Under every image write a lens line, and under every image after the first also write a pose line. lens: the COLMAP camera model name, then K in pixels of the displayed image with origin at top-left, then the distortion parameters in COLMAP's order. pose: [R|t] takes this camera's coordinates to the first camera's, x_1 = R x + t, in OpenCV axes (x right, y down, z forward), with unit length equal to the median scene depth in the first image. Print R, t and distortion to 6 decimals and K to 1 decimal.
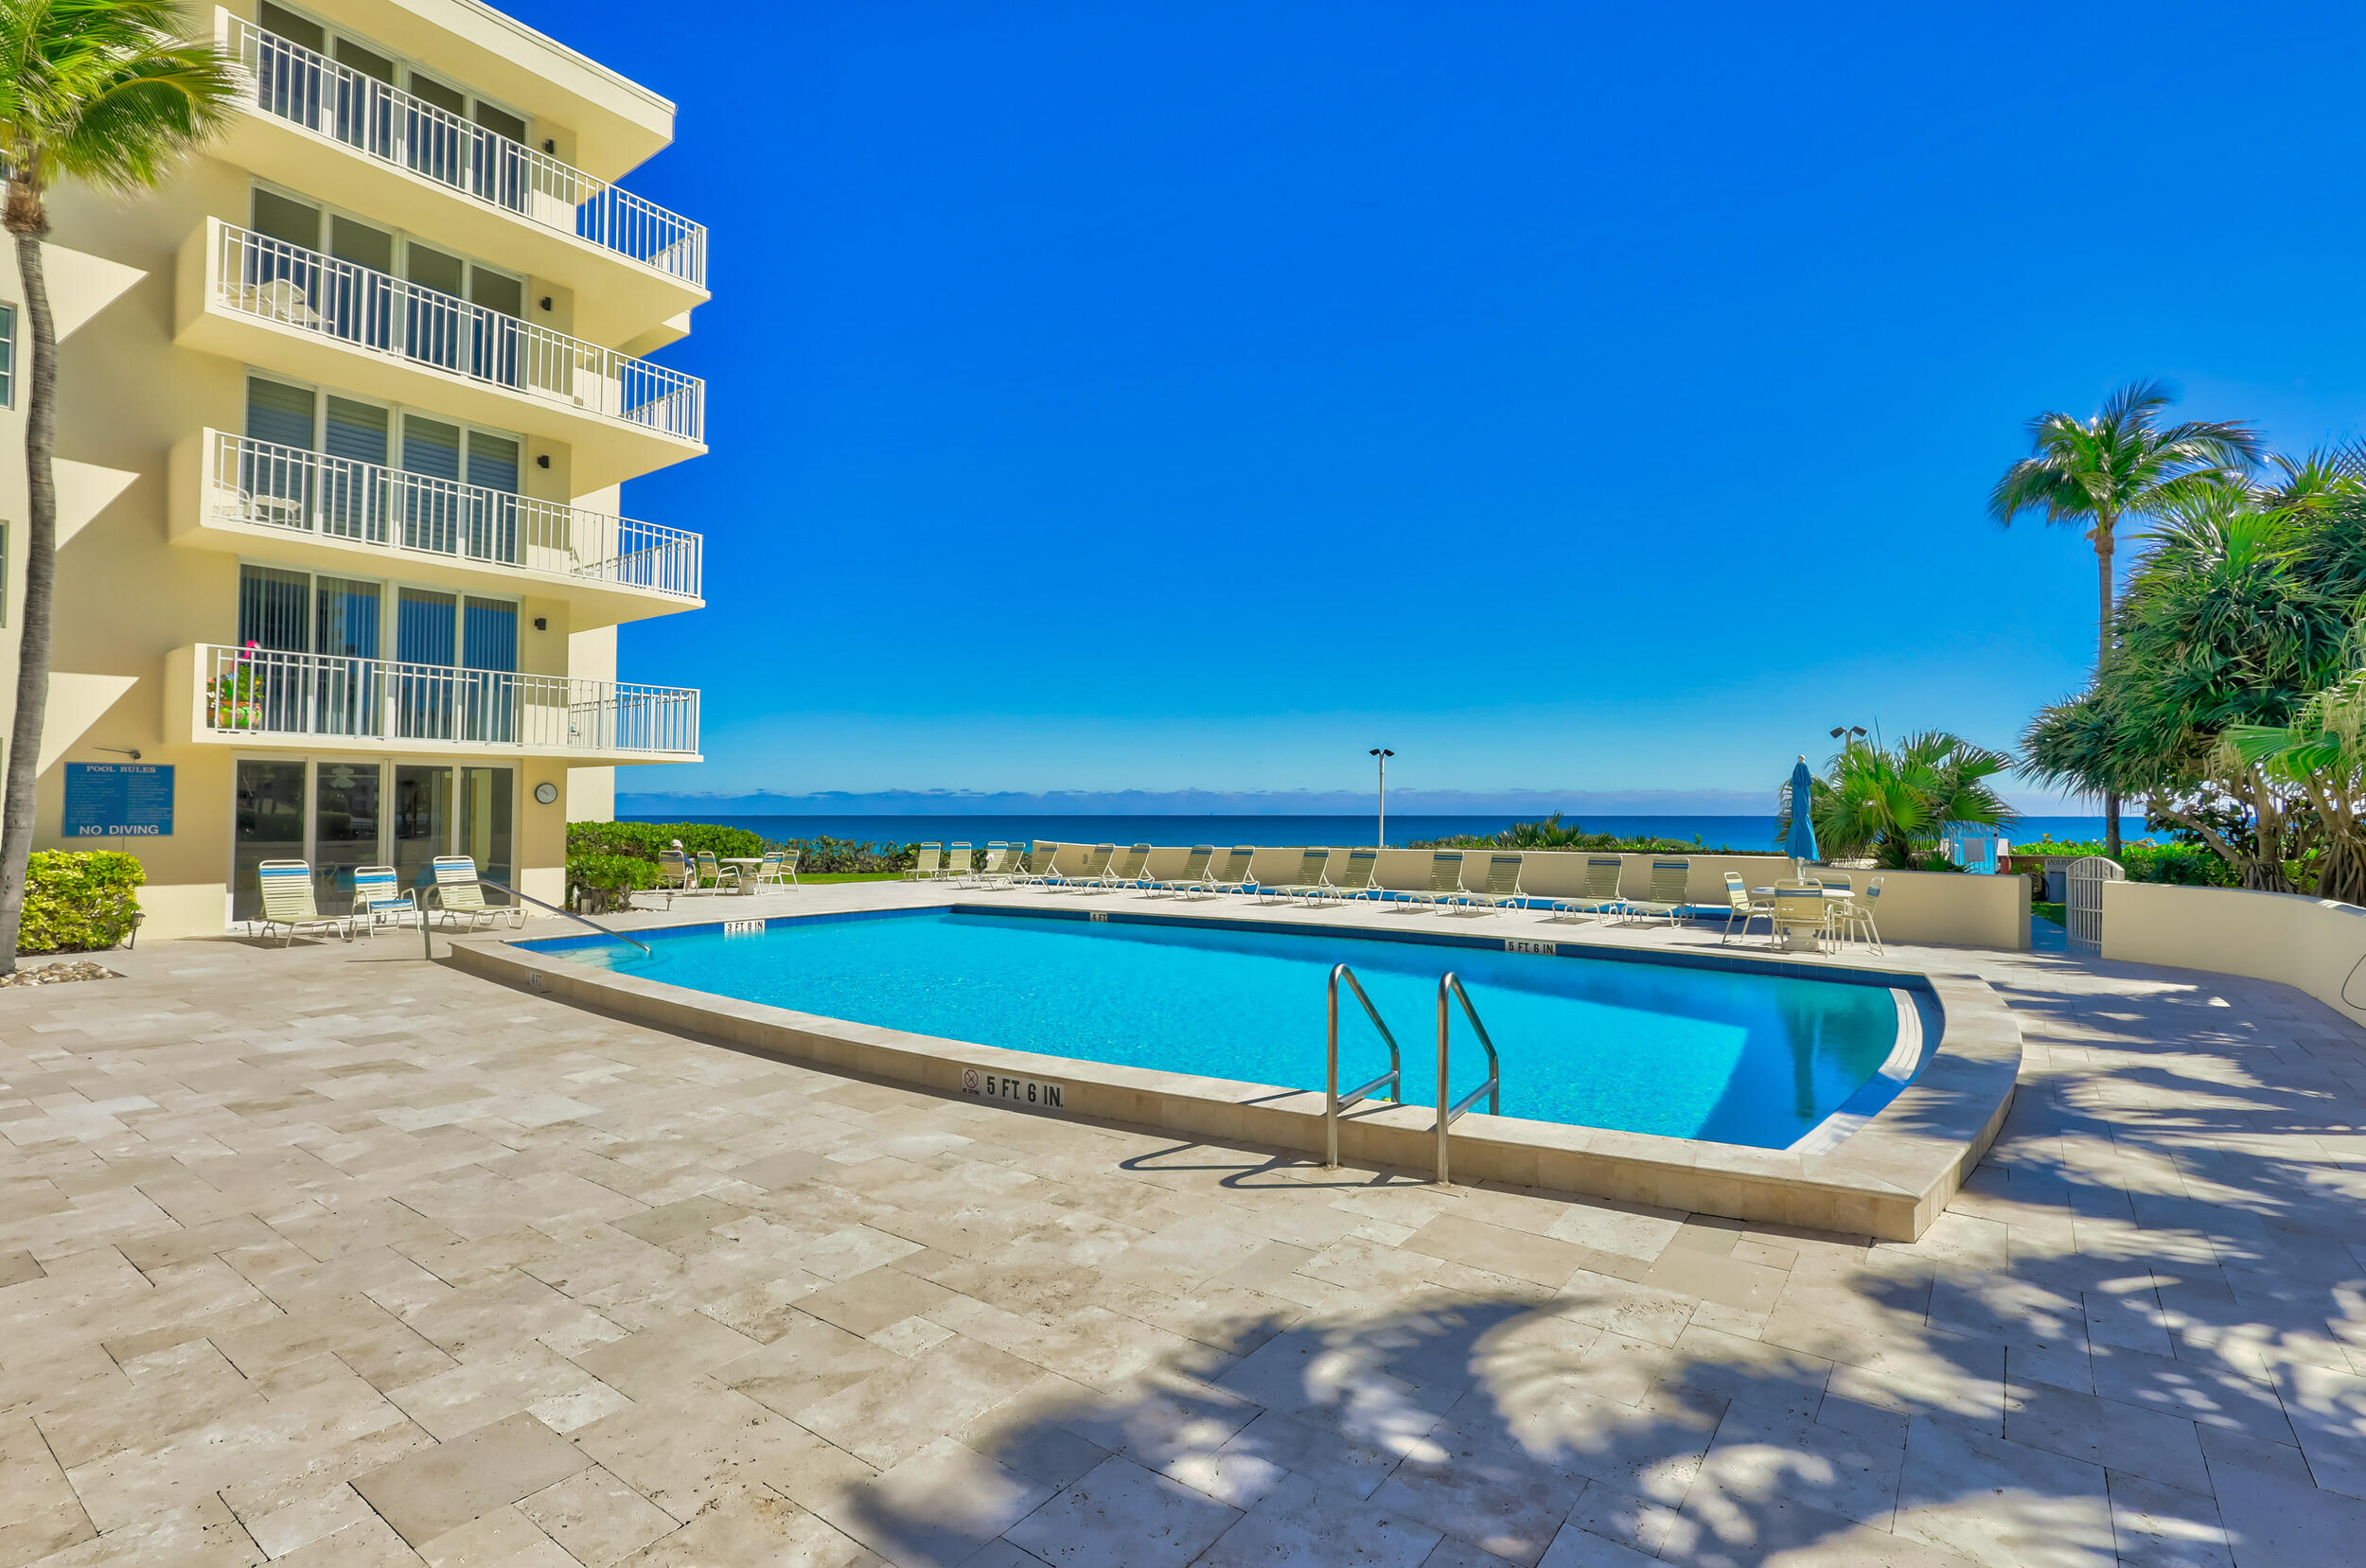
lens RADIAL K [[1110.4, 0, 1132.3], [0, 1110.4, 793.5], [0, 0, 1]] dist [0.010847, -0.002800]
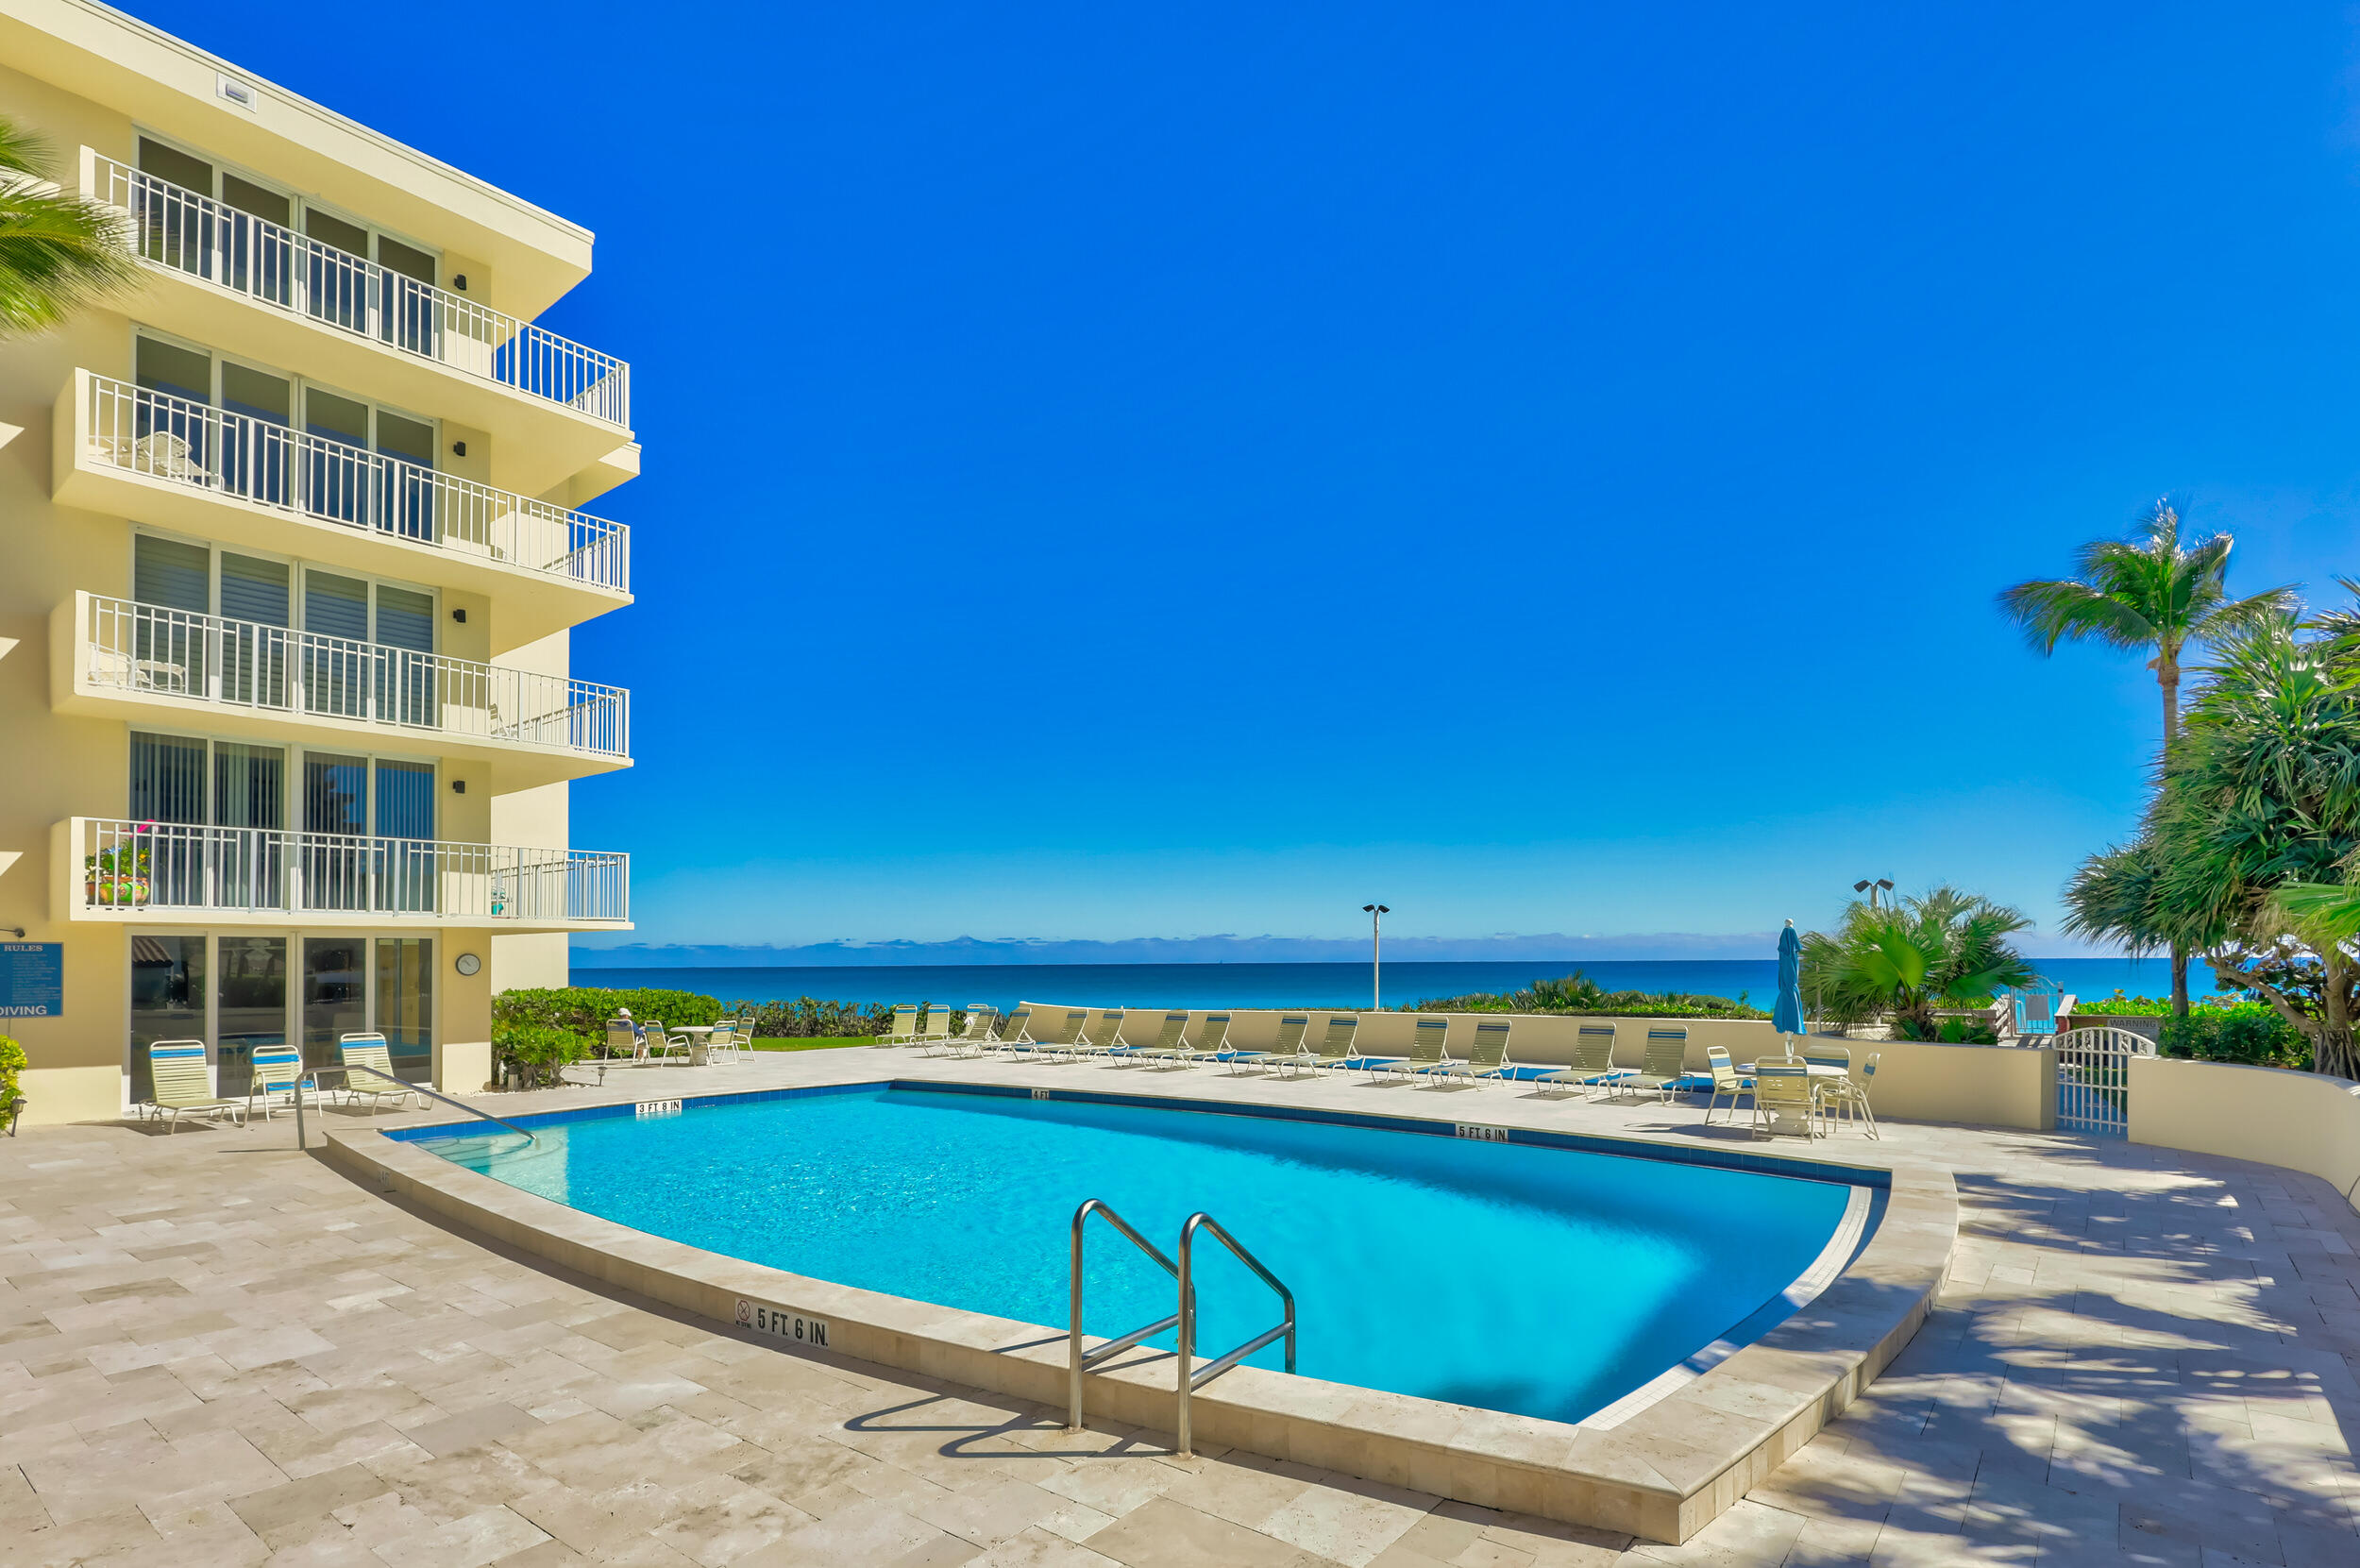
lens RADIAL K [[1169.9, 0, 1113.4], [0, 1169.9, 944.0], [0, 0, 1]] dist [0.017343, -0.001128]
pose [[0.999148, -0.008507, -0.040386, 0.080084], [0.008537, 0.999963, 0.000588, -0.016619], [0.040379, -0.000932, 0.999184, 0.020813]]
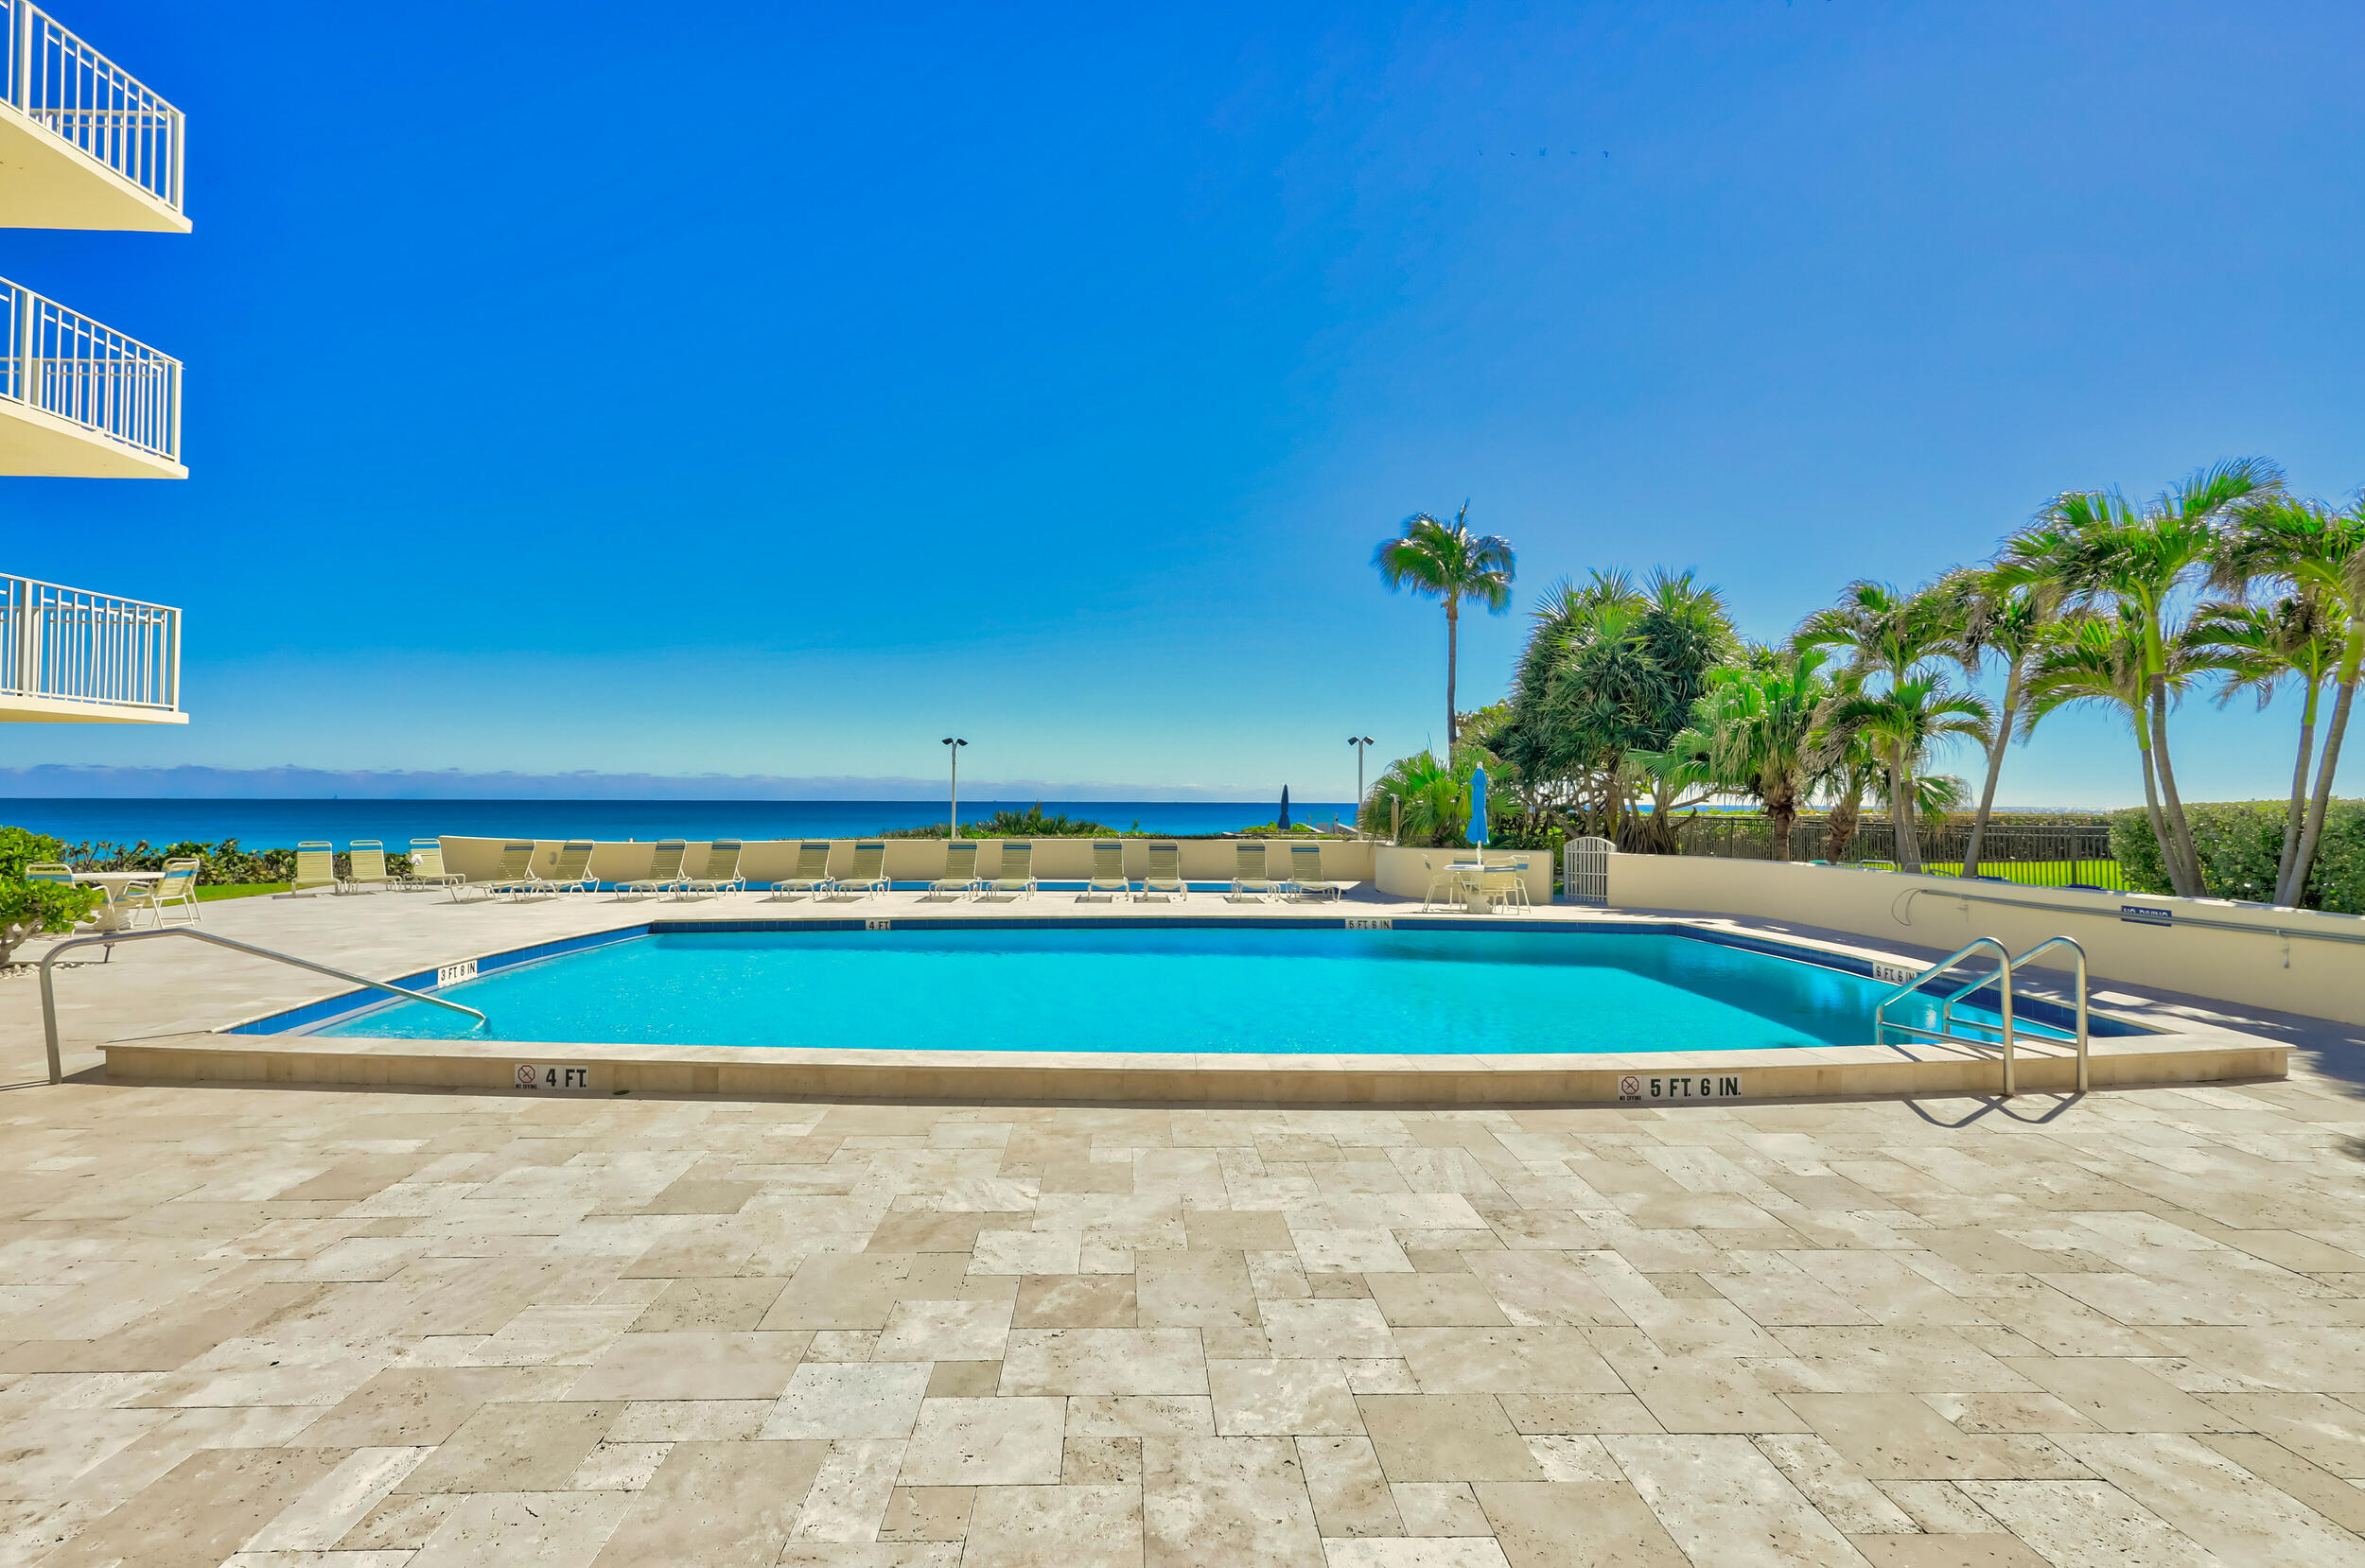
lens RADIAL K [[1109.8, 0, 1170.1], [0, 1109.8, 801.8], [0, 0, 1]] dist [0.010847, -0.002800]
pose [[0.782528, 0.000670, 0.622616, -0.435104], [-0.013292, 0.999789, 0.015630, -0.001980], [-0.622474, -0.020507, 0.782372, 0.195728]]
